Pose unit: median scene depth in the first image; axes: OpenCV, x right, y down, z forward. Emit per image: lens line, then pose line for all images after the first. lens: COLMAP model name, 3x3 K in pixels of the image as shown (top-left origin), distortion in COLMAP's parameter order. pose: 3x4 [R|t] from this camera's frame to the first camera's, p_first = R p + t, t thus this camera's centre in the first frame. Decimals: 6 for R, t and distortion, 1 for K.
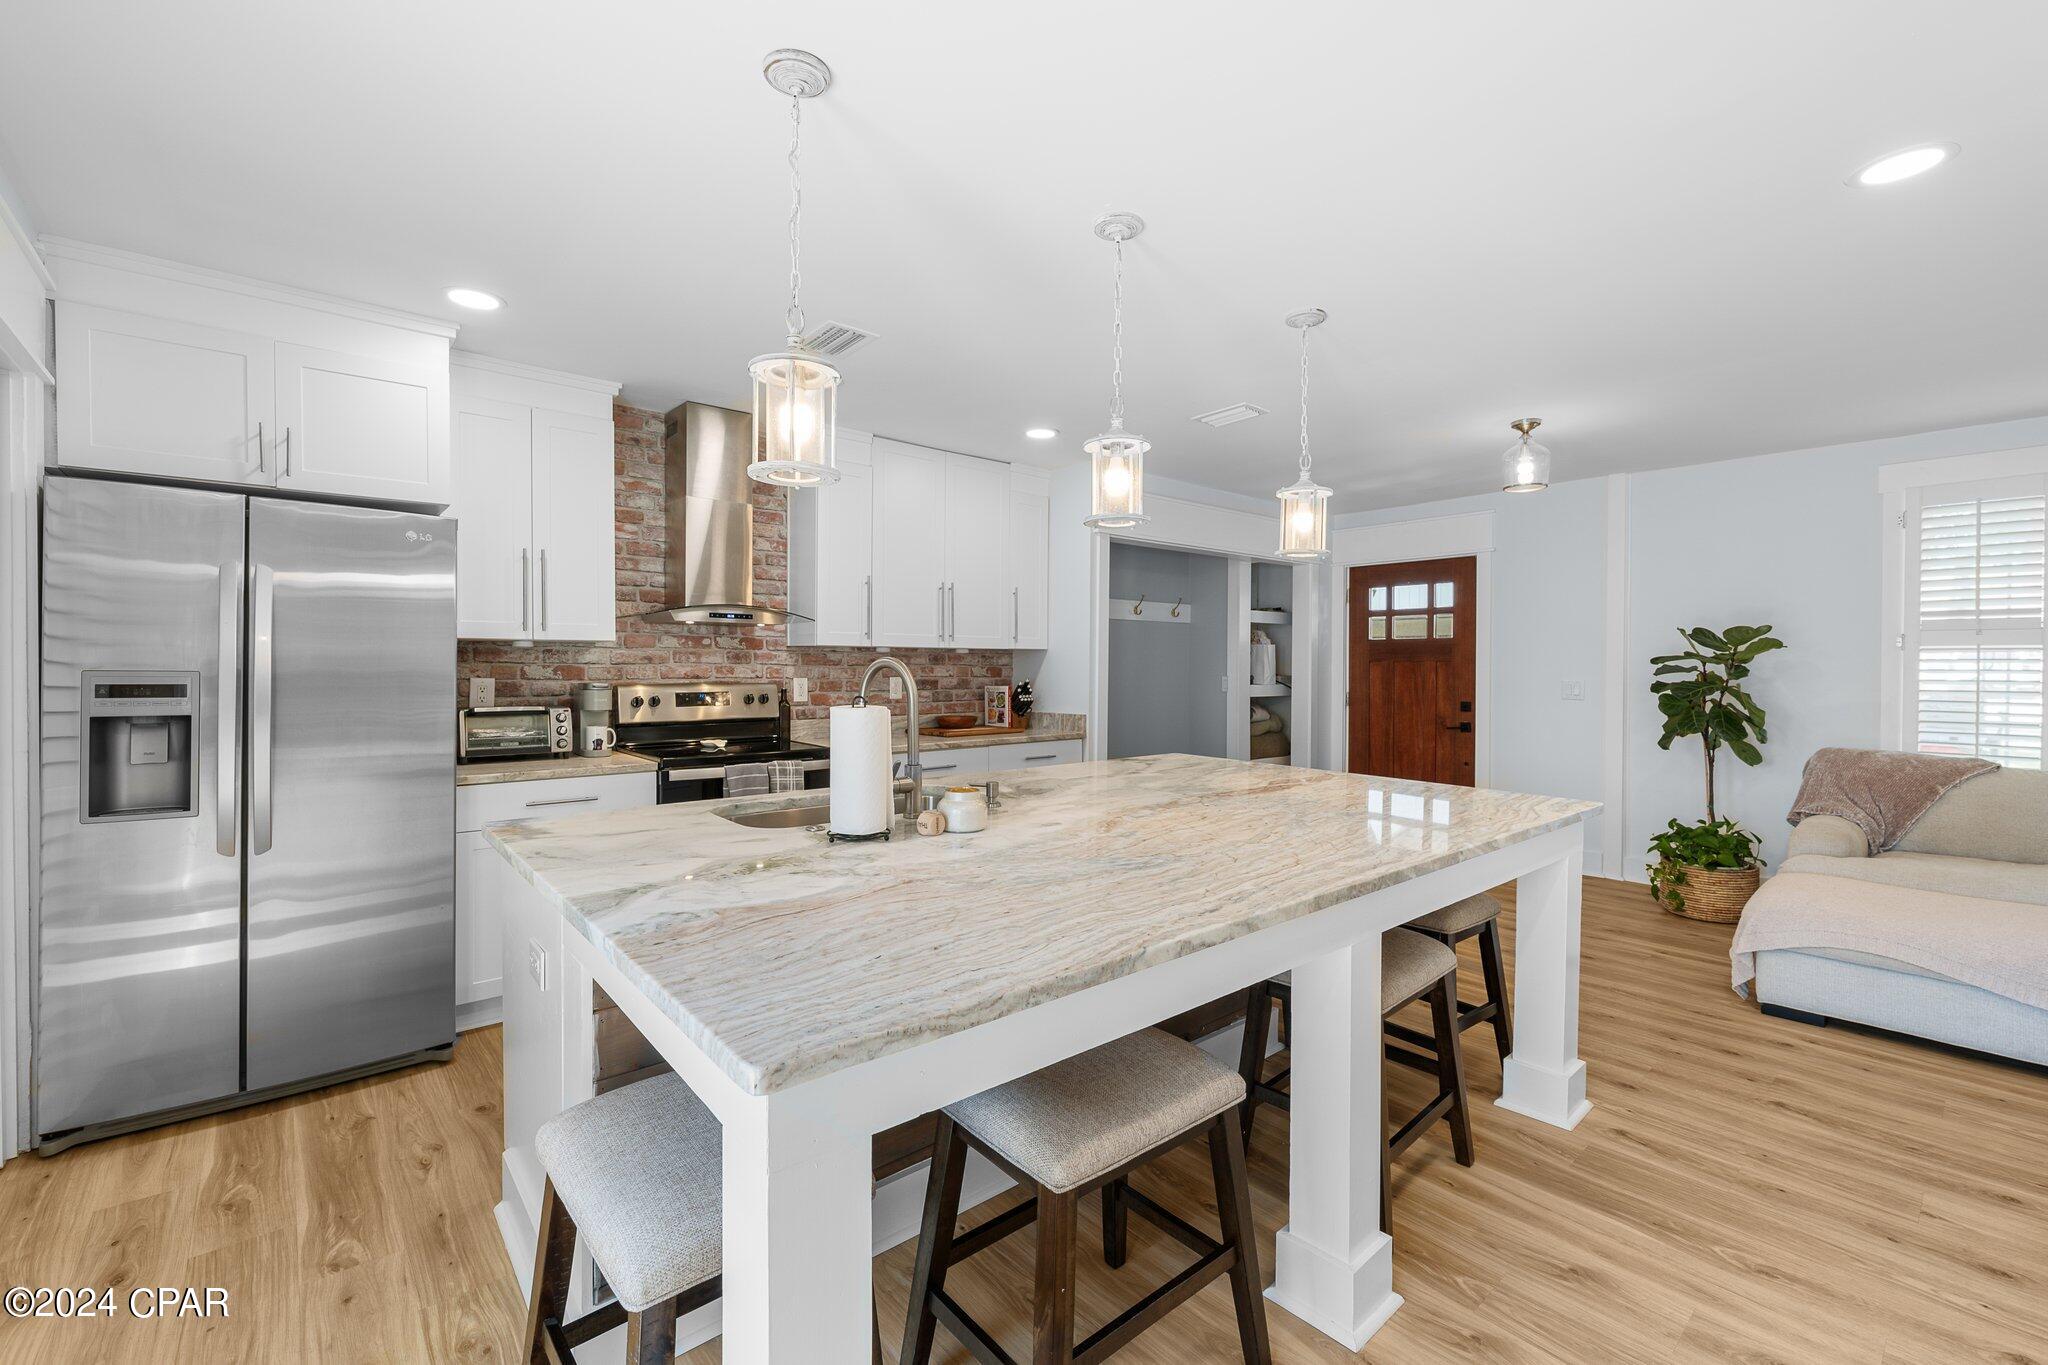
lens RADIAL K [[859.2, 0, 1023.8], [0, 859.2, 668.7], [0, 0, 1]] dist [-0.000352, 0.000163]
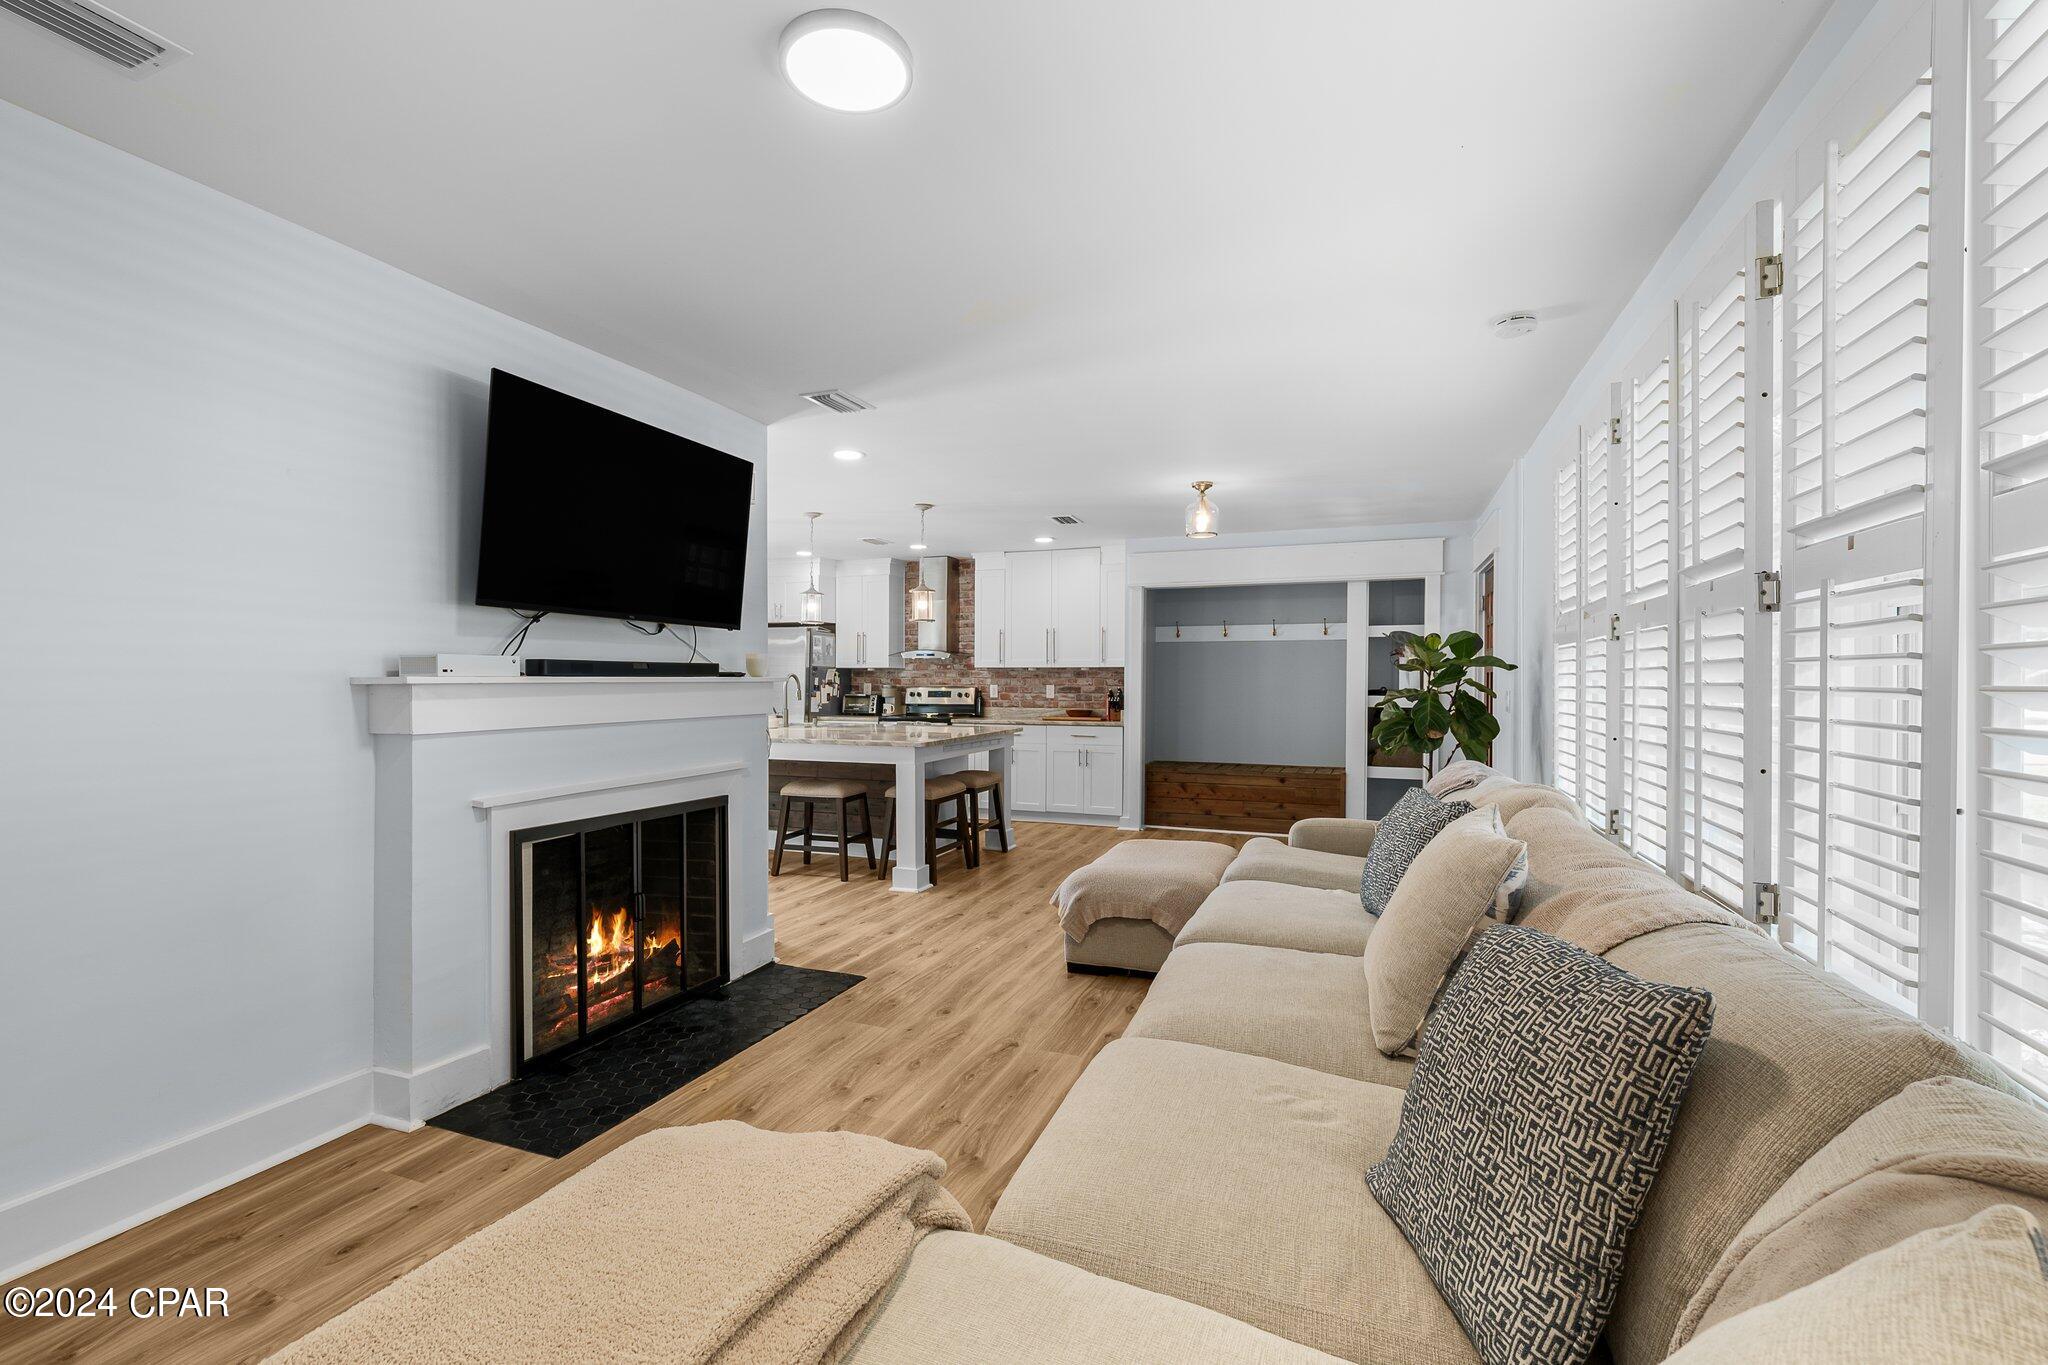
lens RADIAL K [[894.4, 0, 1024.0], [0, 894.4, 682.5], [0, 0, 1]] dist [-0.001214, 0.000008]
pose [[0.480395, -0.000915, -0.877052, 1.575063], [-0.005605, 0.999976, -0.004114, 0.014235], [0.877034, 0.006892, 0.480379, 0.124323]]
